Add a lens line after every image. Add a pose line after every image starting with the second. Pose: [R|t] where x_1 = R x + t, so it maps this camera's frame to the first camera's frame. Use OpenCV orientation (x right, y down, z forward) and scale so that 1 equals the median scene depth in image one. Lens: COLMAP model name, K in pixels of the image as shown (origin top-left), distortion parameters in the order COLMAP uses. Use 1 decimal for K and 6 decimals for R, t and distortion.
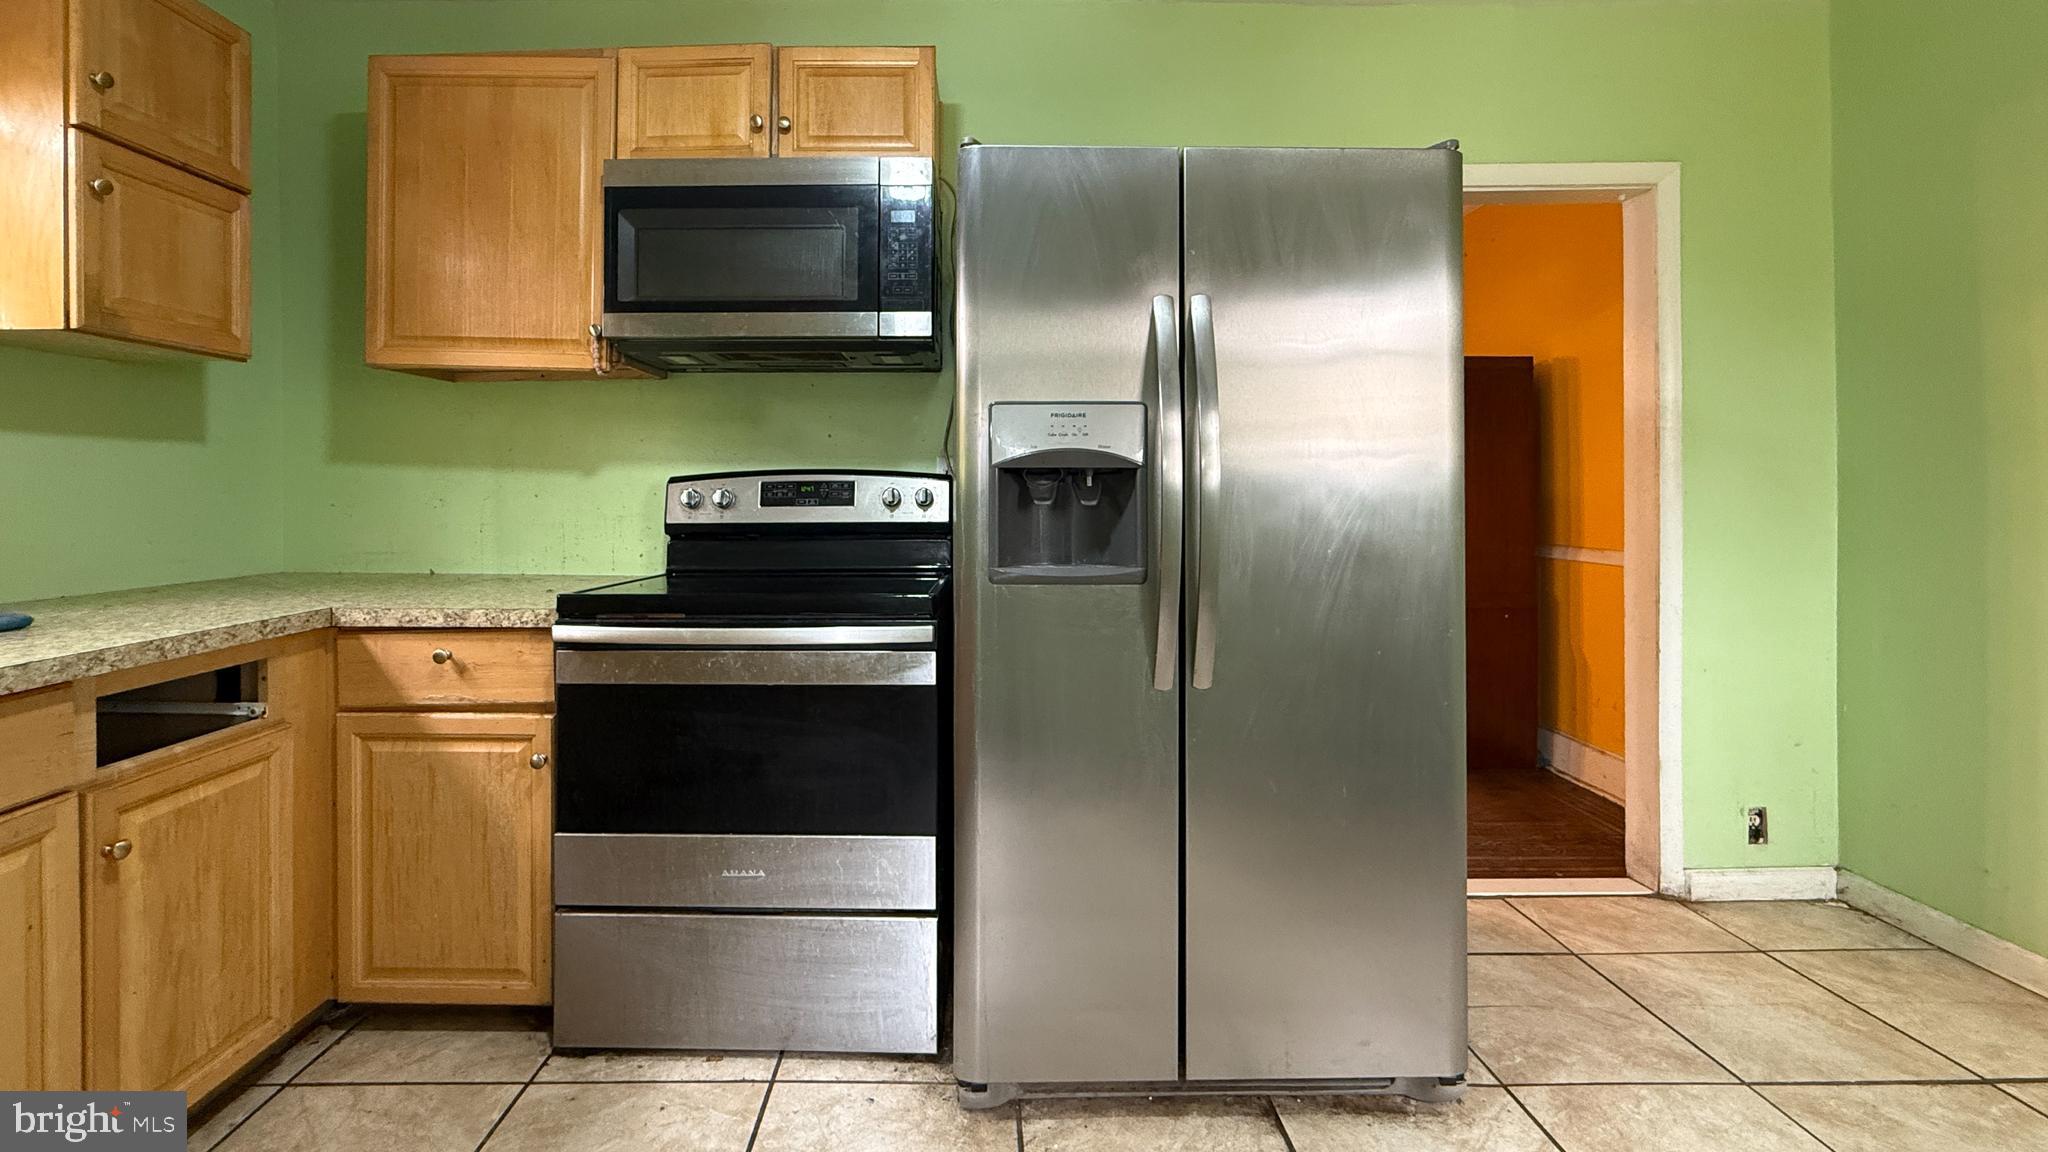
lens RADIAL K [[861.0, 0, 981.7], [0, 861.0, 501.7], [0, 0, 1]] dist [-0.001264, -0.001150]
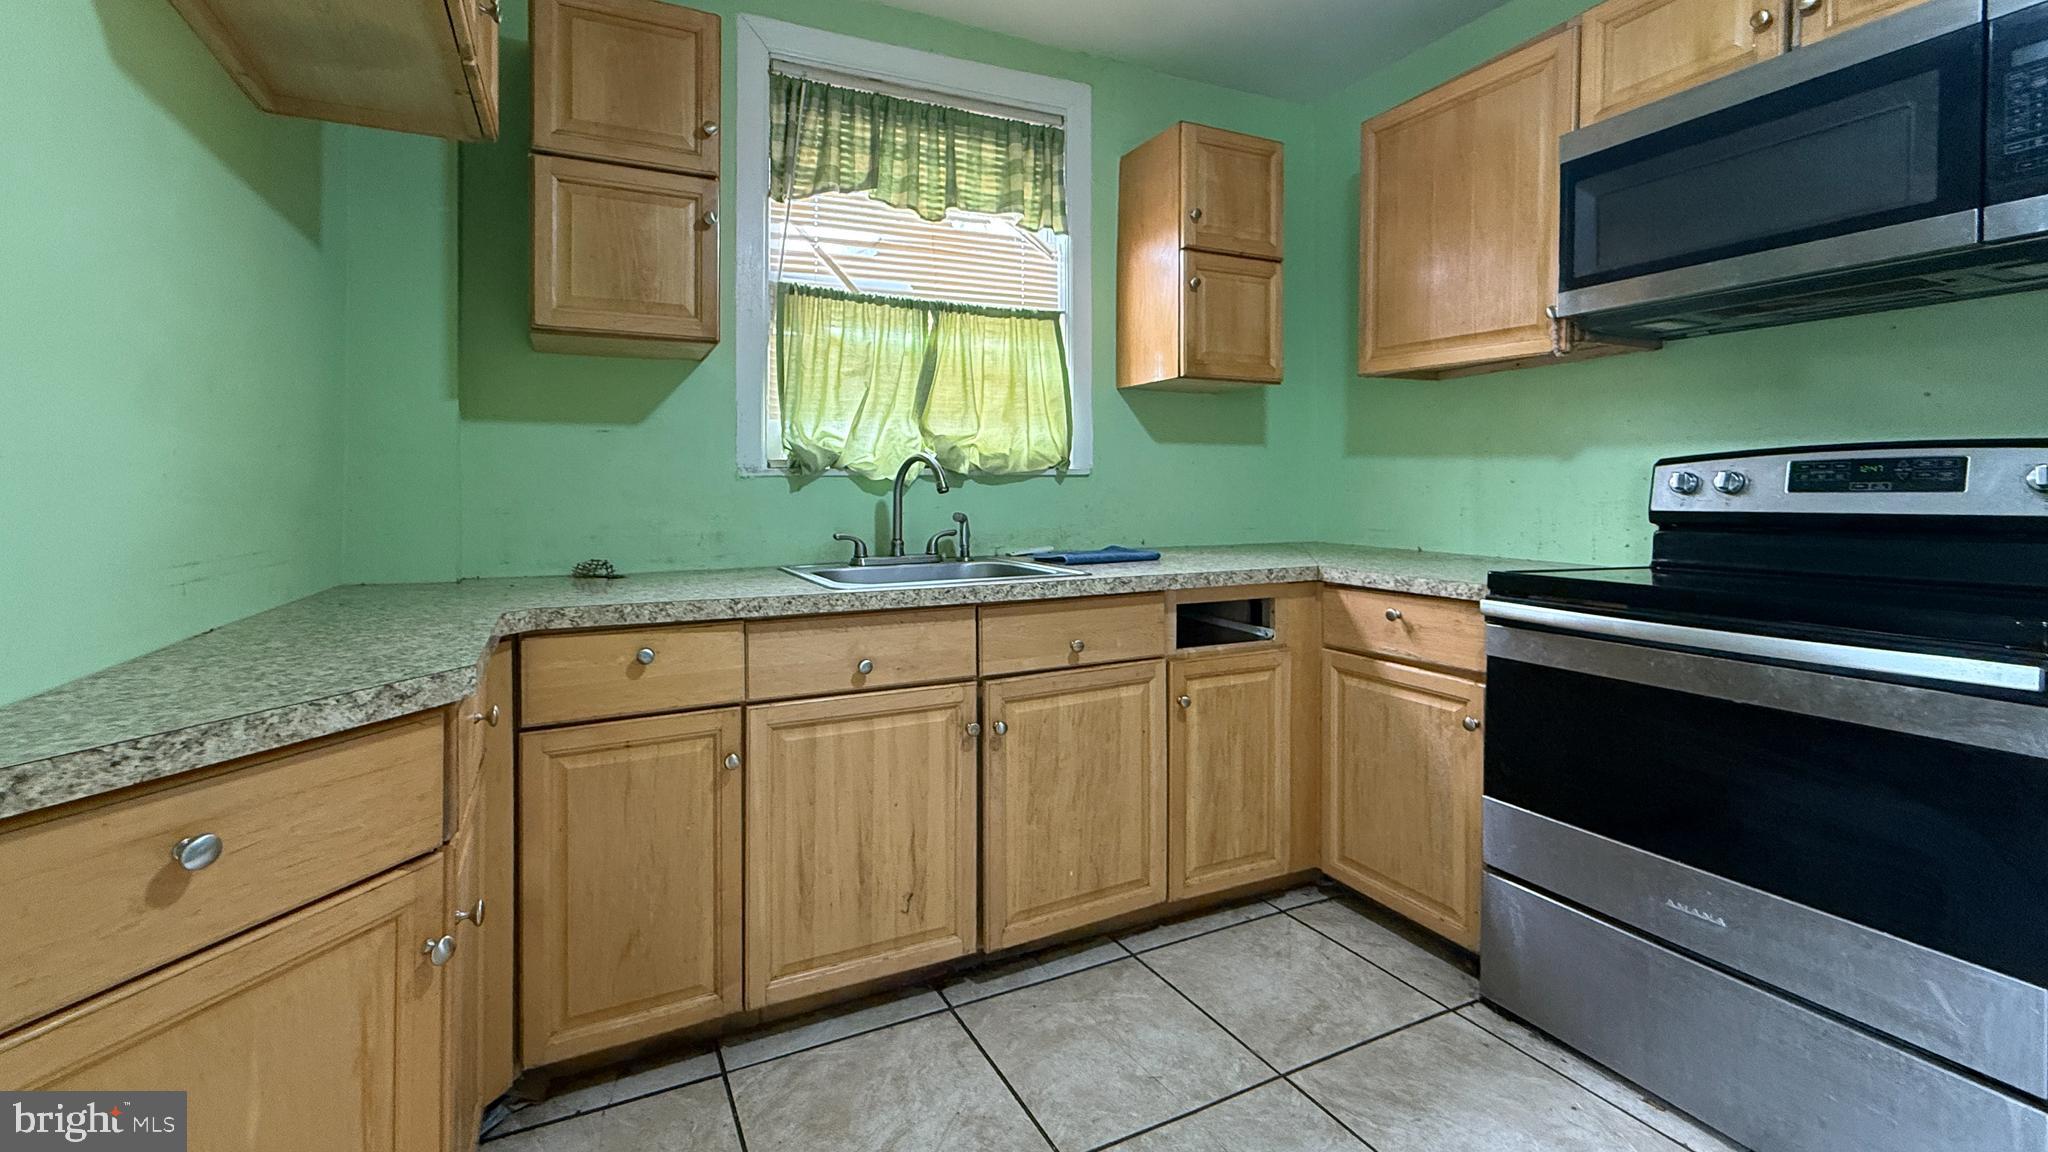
lens RADIAL K [[861.0, 0, 992.2], [0, 861.0, 498.1], [0, 0, 1]] dist [-0.001264, -0.001150]
pose [[0.433213, 0.007632, -0.901259, 0.193107], [-0.005583, 0.999968, 0.005784, 0.014892], [0.901274, 0.002526, 0.433242, -0.009846]]
